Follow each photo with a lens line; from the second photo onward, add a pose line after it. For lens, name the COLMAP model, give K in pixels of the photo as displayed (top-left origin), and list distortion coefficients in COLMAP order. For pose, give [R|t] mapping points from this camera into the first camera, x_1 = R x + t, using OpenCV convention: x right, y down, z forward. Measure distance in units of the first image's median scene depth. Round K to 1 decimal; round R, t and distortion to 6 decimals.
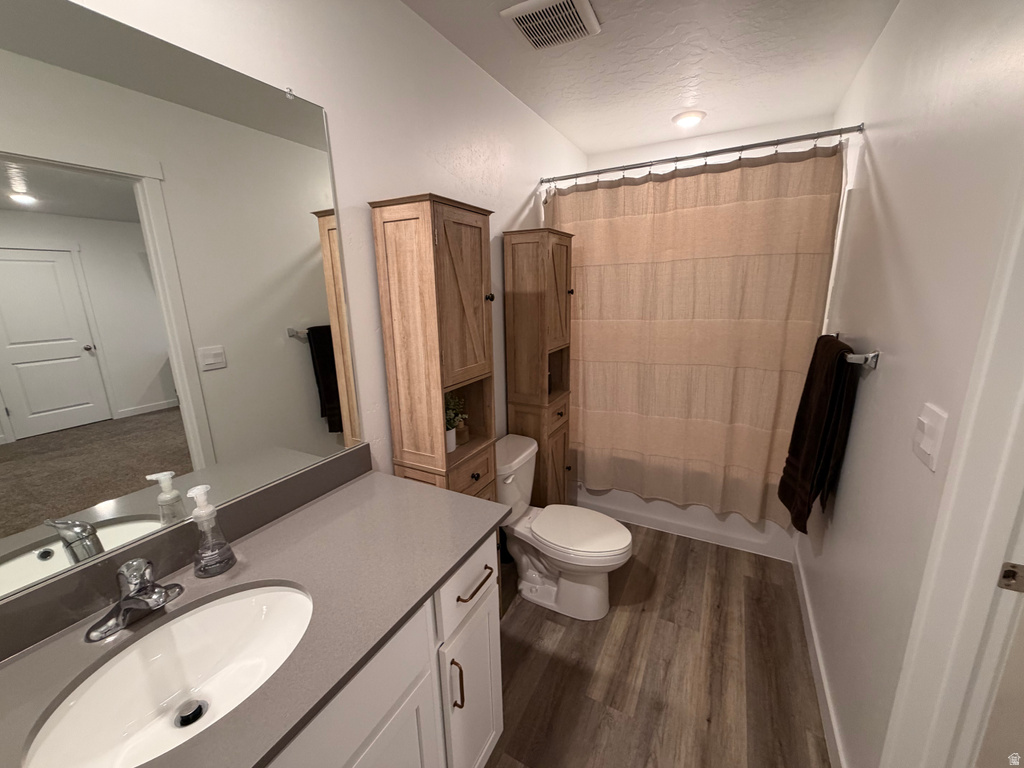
lens RADIAL K [[409.3, 0, 509.4], [0, 409.3, 383.9], [0, 0, 1]] dist [-0.000153, 0.000284]
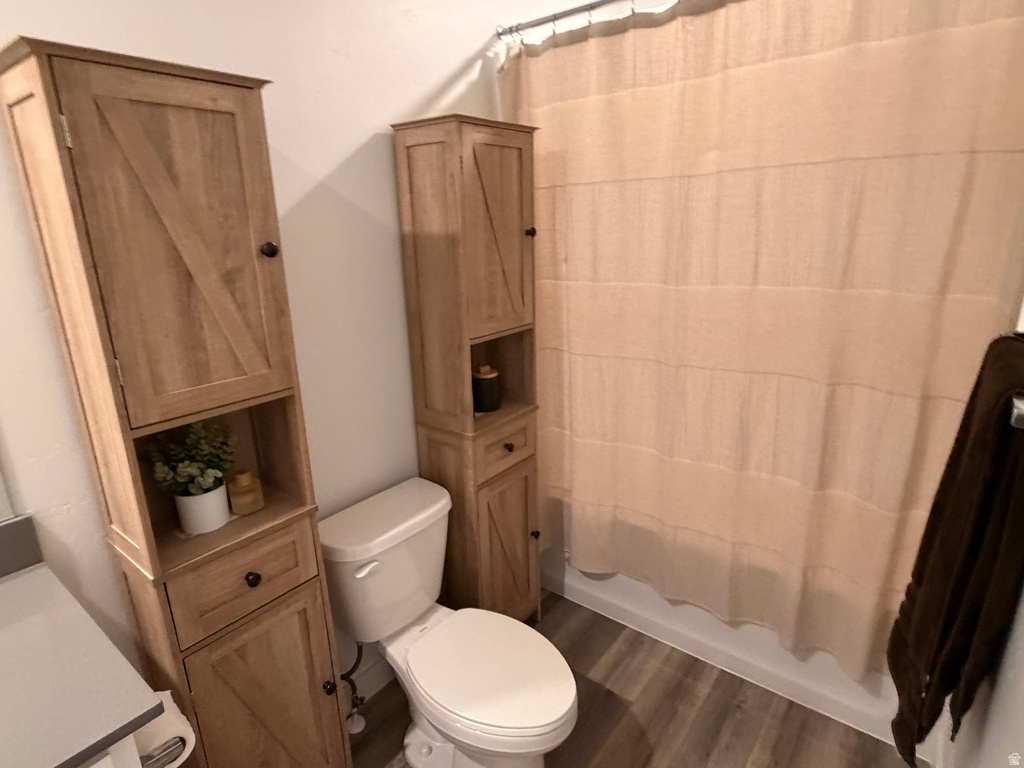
lens RADIAL K [[564.9, 0, 507.6], [0, 564.9, 380.0], [0, 0, 1]] dist [-0.000156, -0.000305]
pose [[0.984341, 0.044164, -0.170650, 0.268547], [-0.035099, 0.997826, 0.055778, -0.067837], [0.172743, -0.048915, 0.983752, 0.234920]]
